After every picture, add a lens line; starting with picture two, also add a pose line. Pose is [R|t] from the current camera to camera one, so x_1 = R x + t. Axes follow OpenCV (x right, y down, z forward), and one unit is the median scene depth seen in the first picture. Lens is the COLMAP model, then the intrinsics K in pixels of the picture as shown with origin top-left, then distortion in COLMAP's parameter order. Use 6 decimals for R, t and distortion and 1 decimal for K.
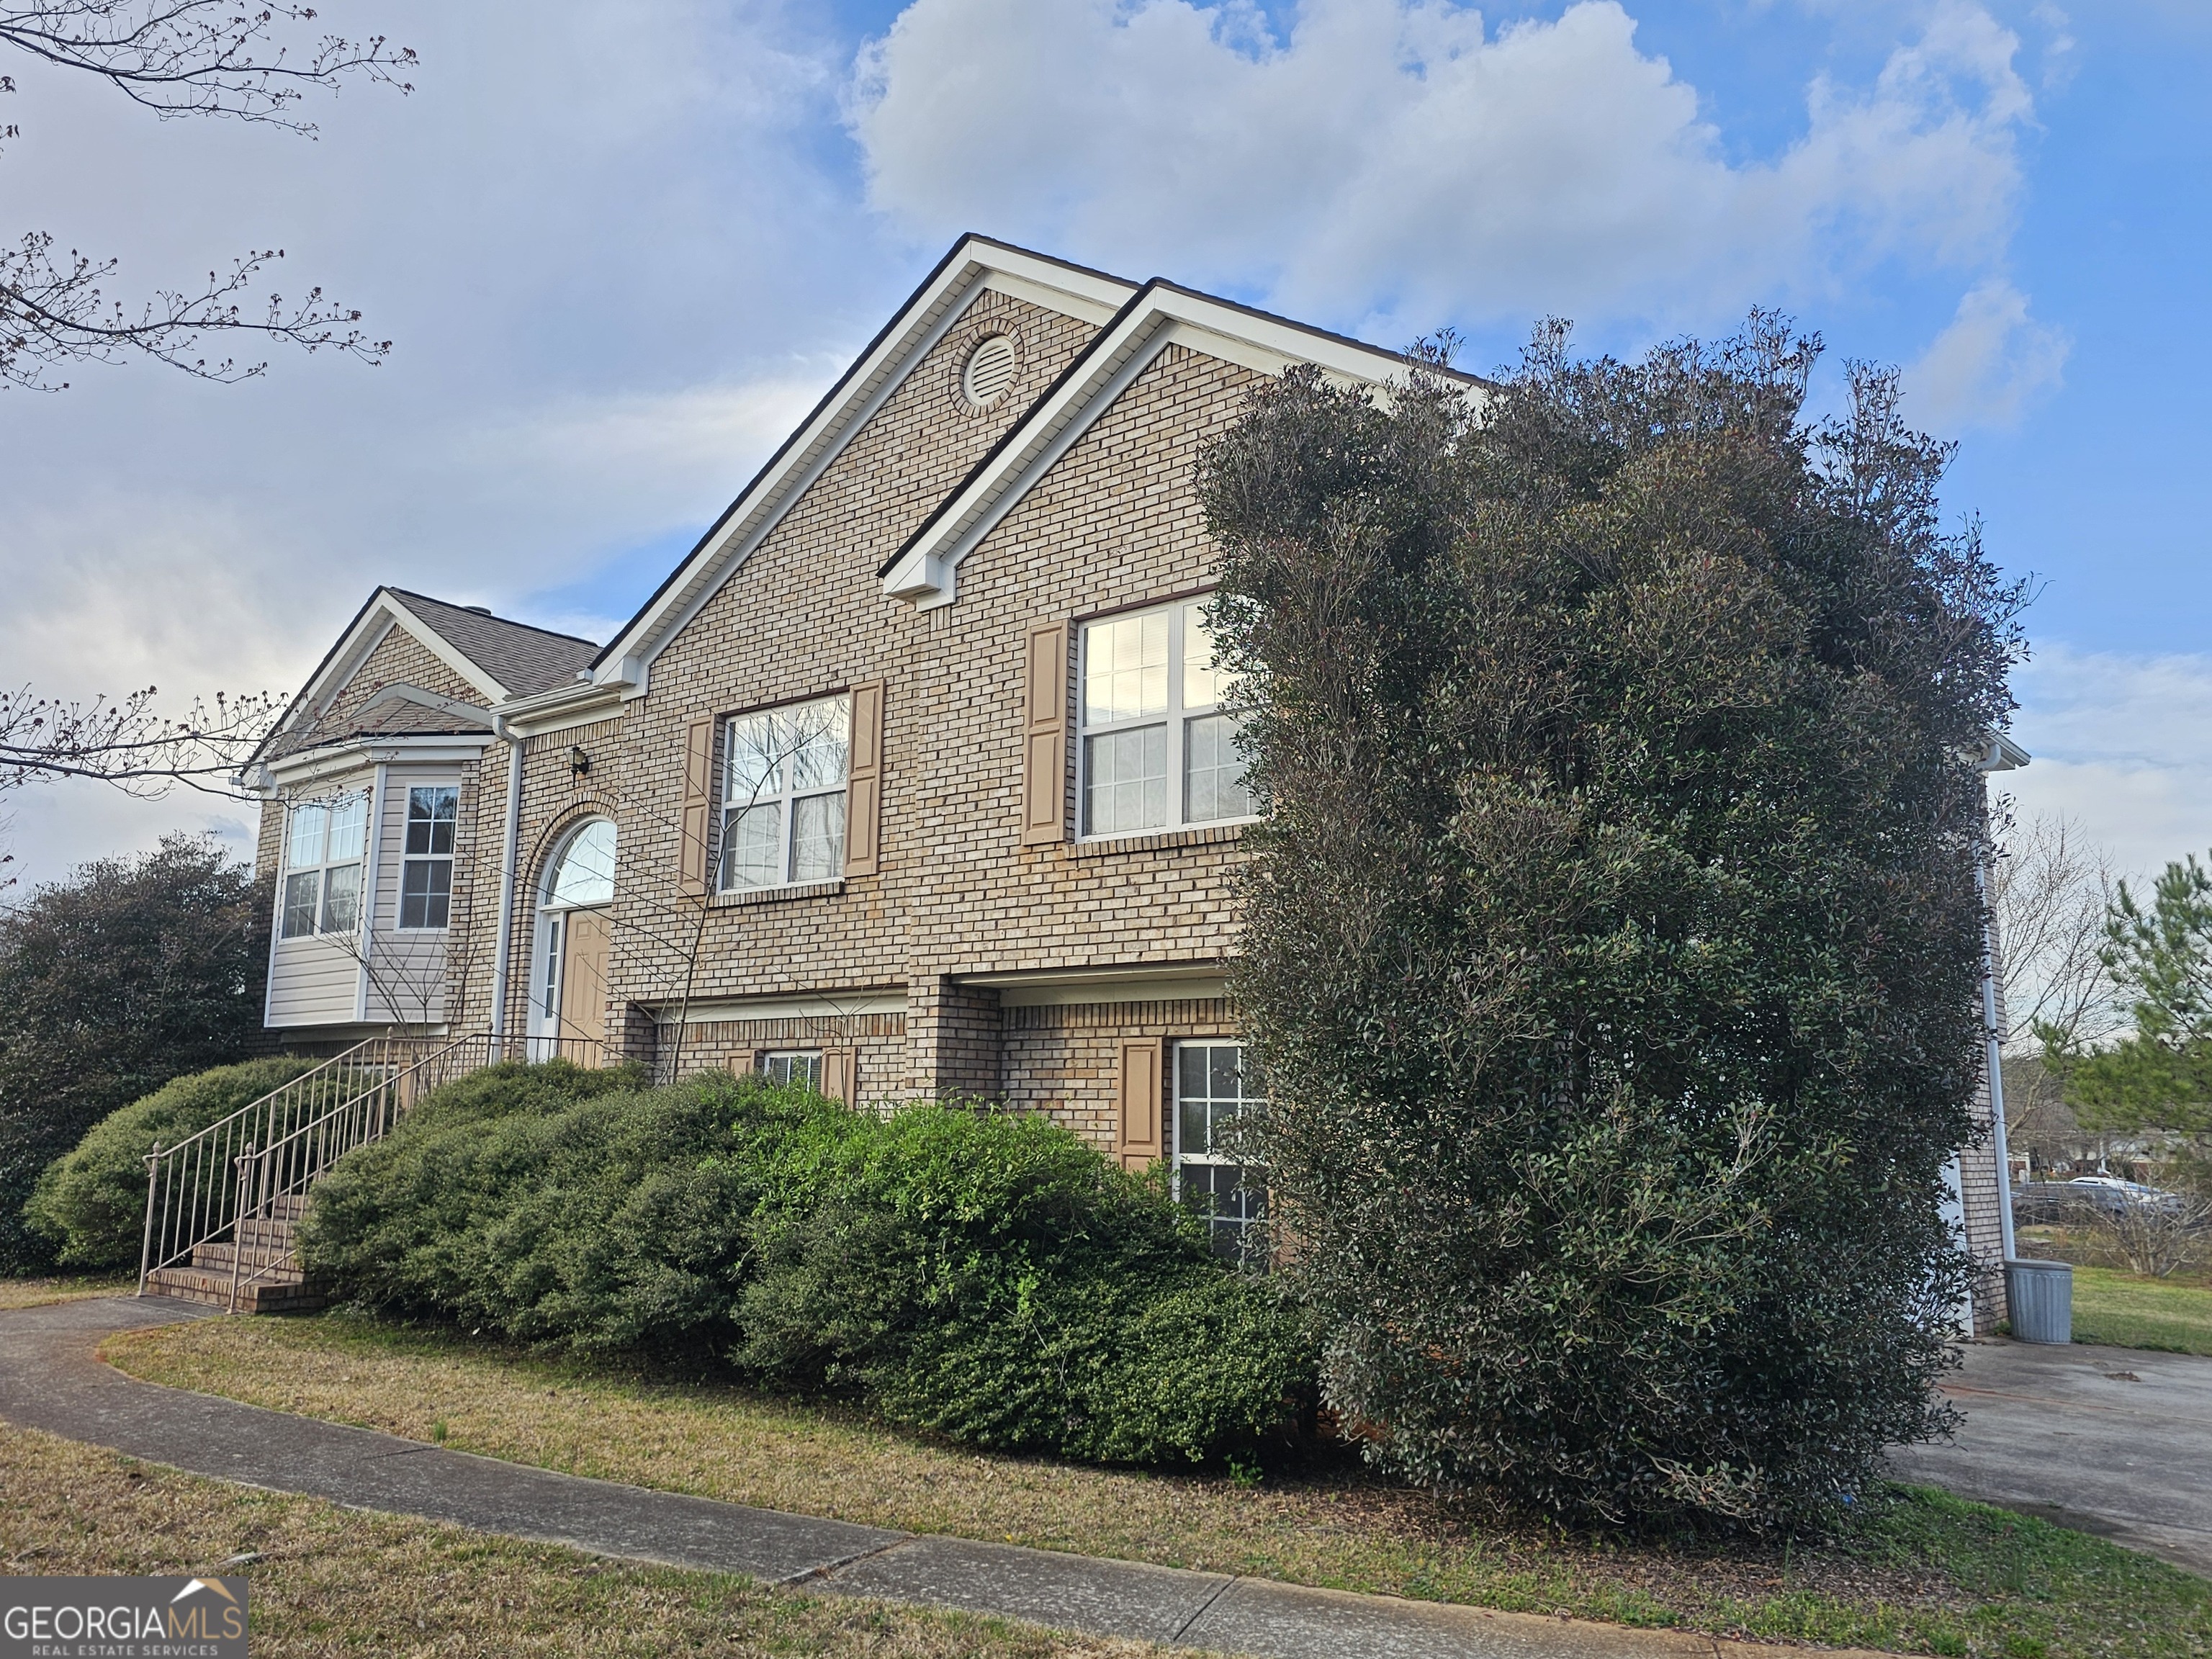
lens RADIAL K [[1721.2, 0, 1096.2], [0, 1721.2, 818.9], [0, 0, 1]] dist [0.063537, -0.083767]
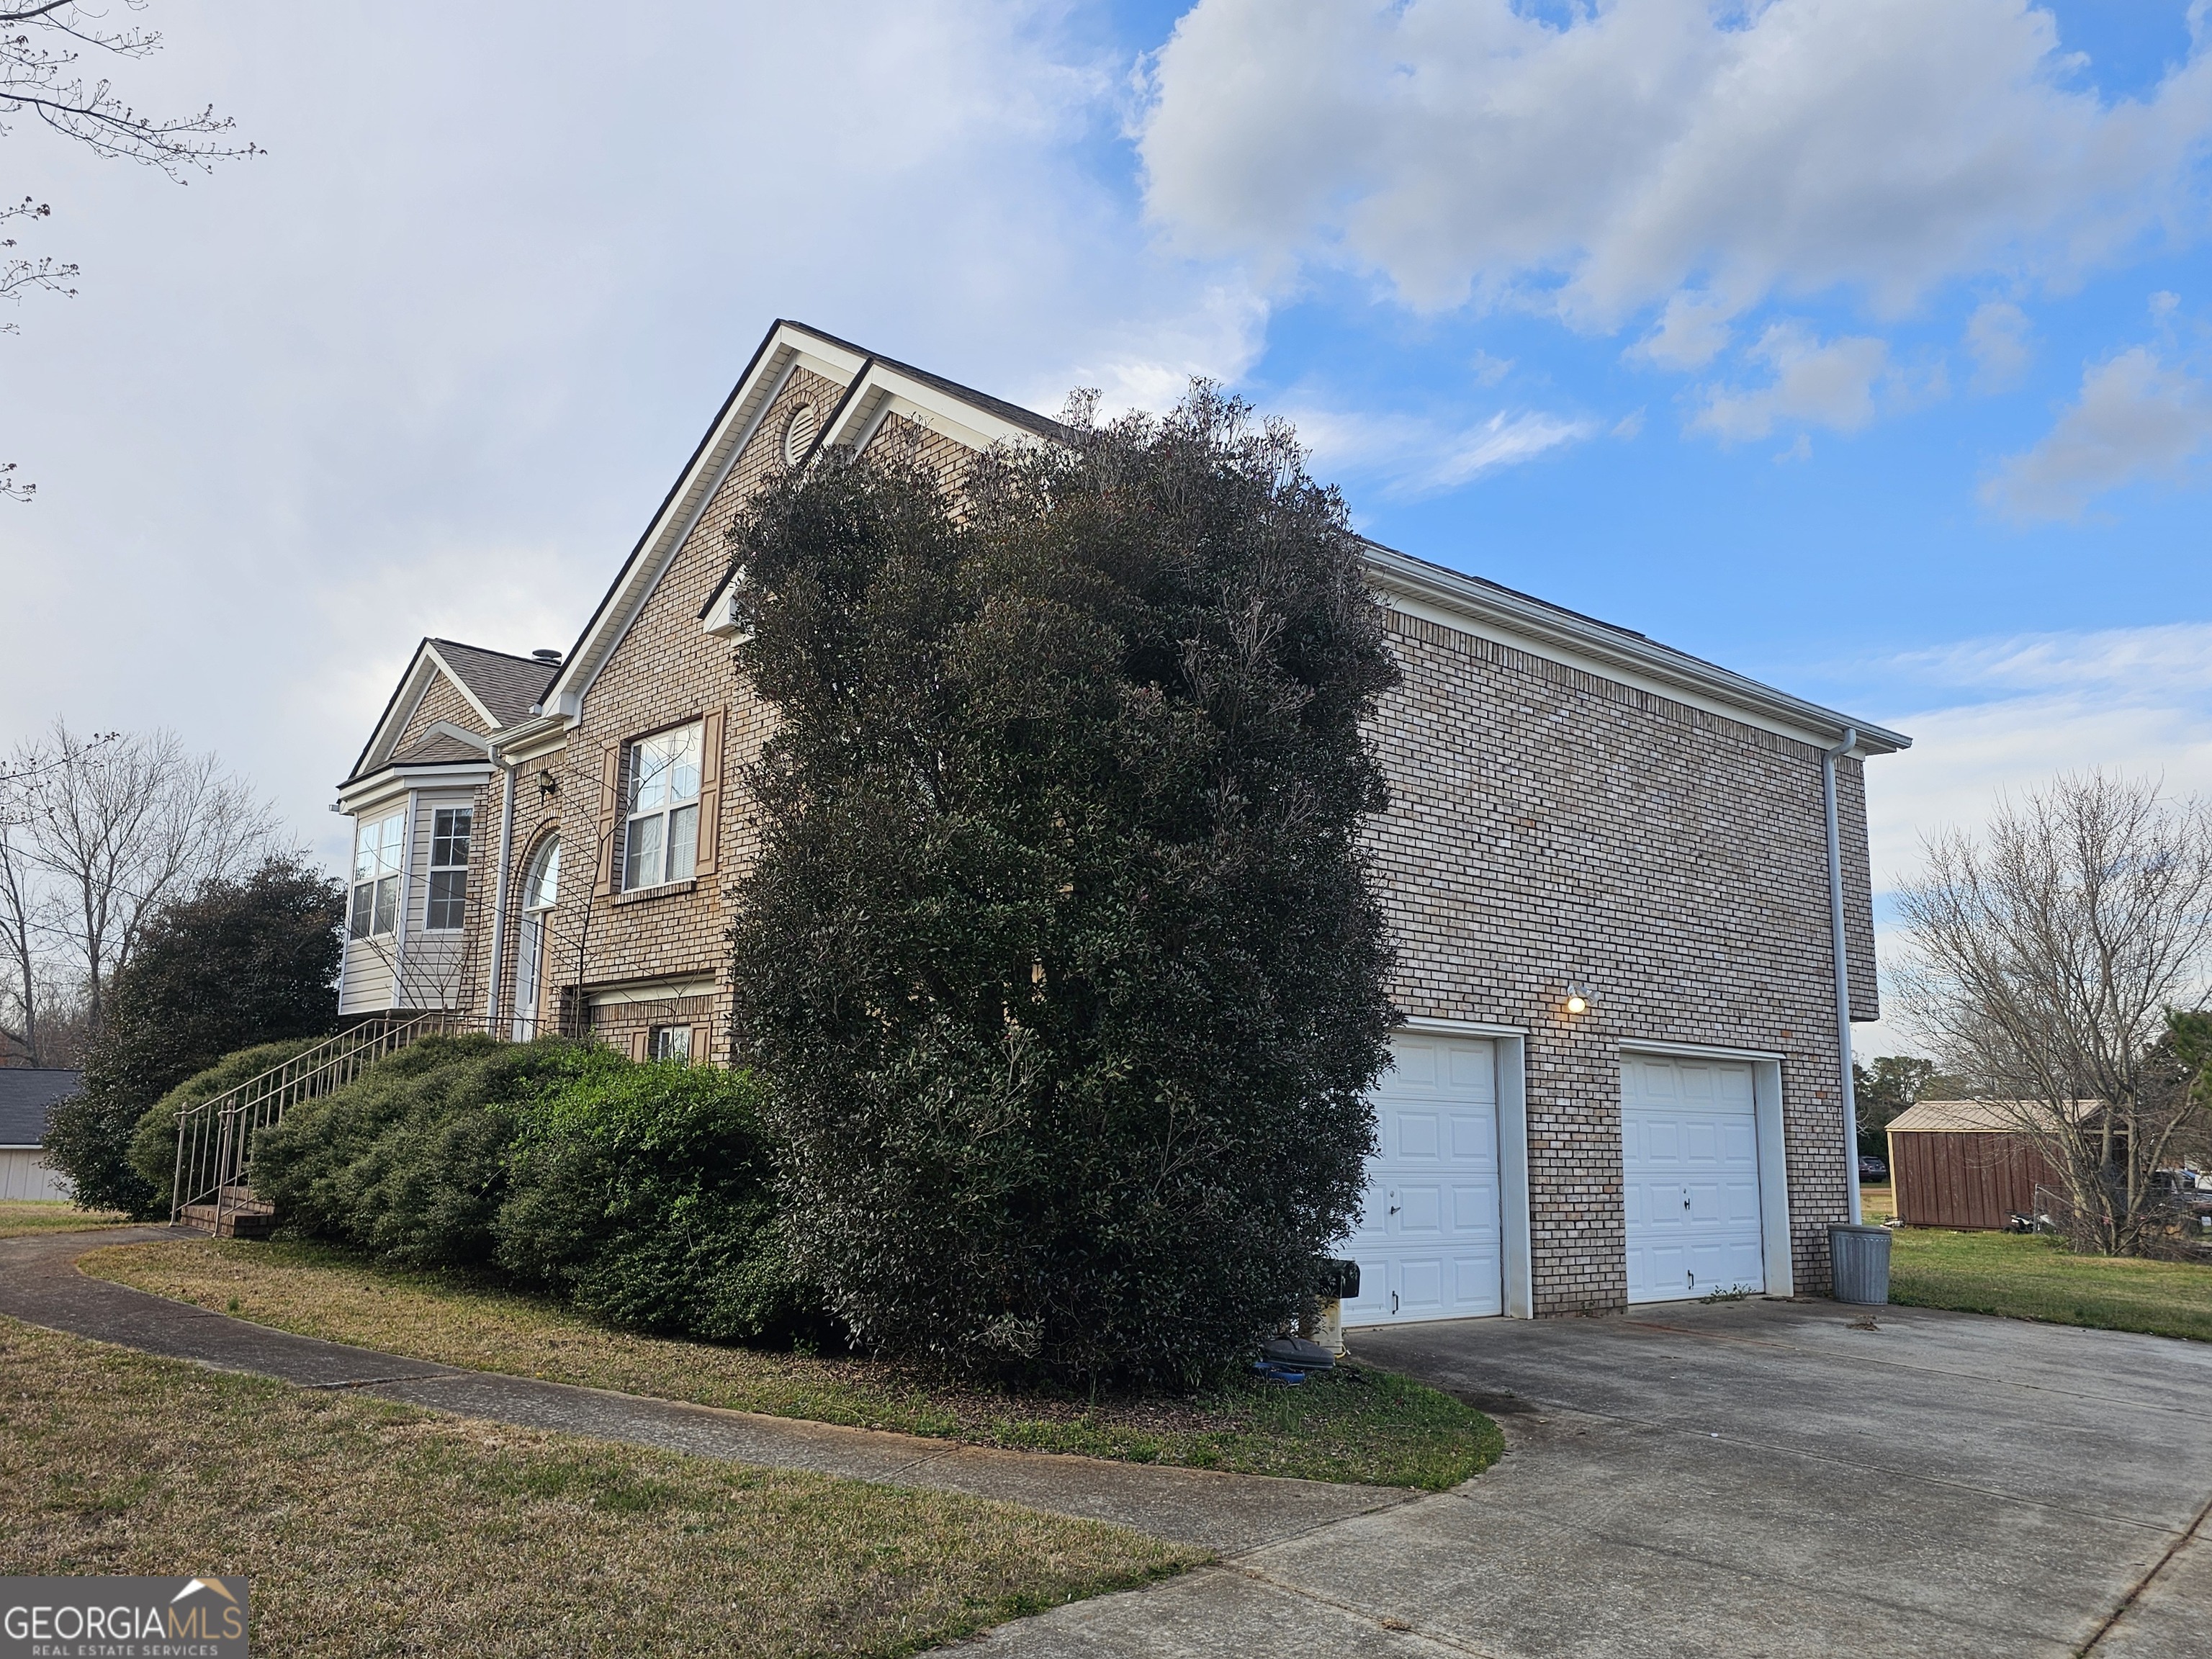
lens RADIAL K [[1721.2, 0, 1097.0], [0, 1721.2, 841.9], [0, 0, 1]] dist [0.063537, -0.083767]
pose [[0.986543, -0.022762, -0.161909, 0.311835], [0.024159, 0.999686, 0.006667, 0.009058], [0.161707, -0.010489, 0.986783, -0.113091]]
